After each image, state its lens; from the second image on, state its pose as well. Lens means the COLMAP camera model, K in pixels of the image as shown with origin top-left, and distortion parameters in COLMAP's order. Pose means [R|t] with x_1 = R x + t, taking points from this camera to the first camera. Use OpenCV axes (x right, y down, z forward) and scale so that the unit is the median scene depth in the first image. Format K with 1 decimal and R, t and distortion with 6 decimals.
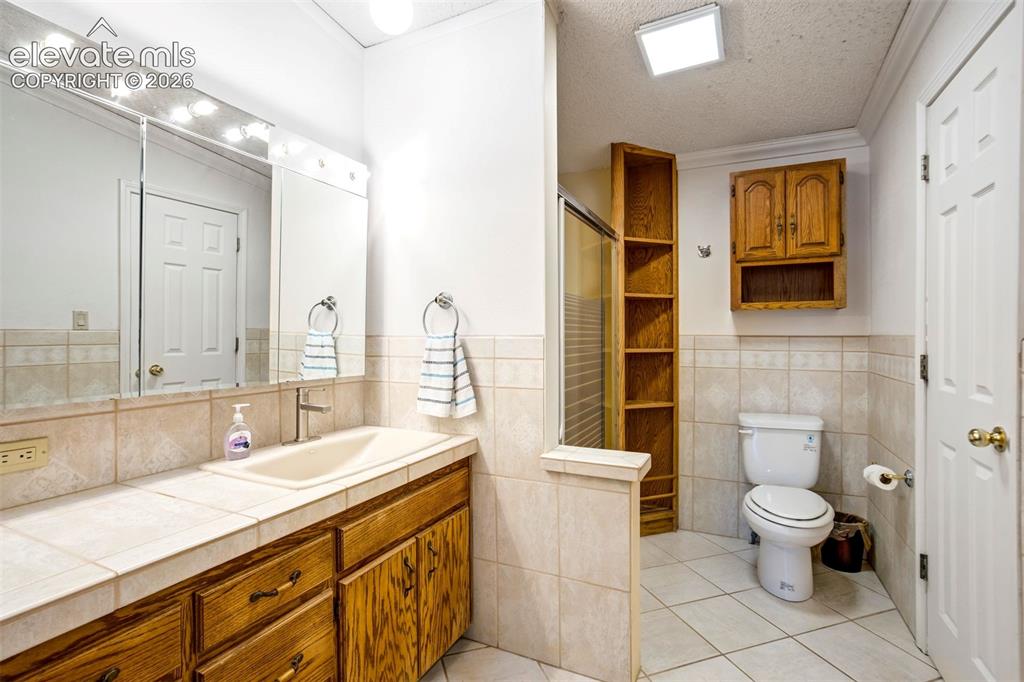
lens RADIAL K [[479.9, 0, 502.9], [0, 479.9, 331.4], [0, 0, 1]] dist [-0.023436, 0.000190]
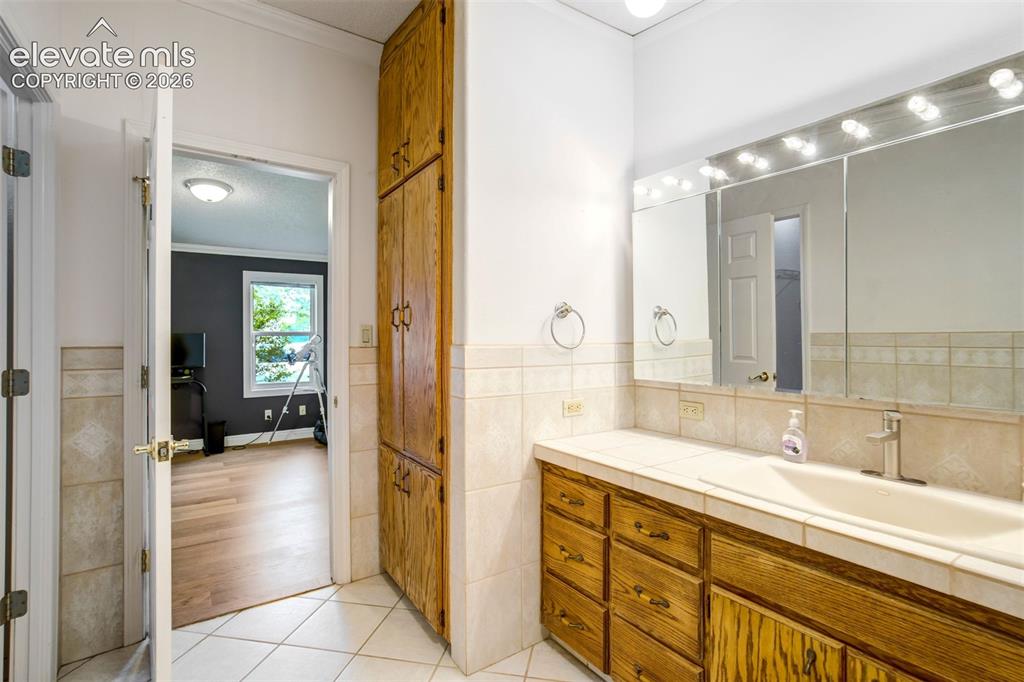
lens RADIAL K [[479.9, 0, 502.9], [0, 479.9, 331.4], [0, 0, 1]] dist [-0.023436, 0.000190]
pose [[-0.510276, -0.006084, -0.859989, 0.708875], [0.018300, 0.999672, -0.017930, -0.012153], [0.859816, -0.024887, -0.509998, 1.044576]]
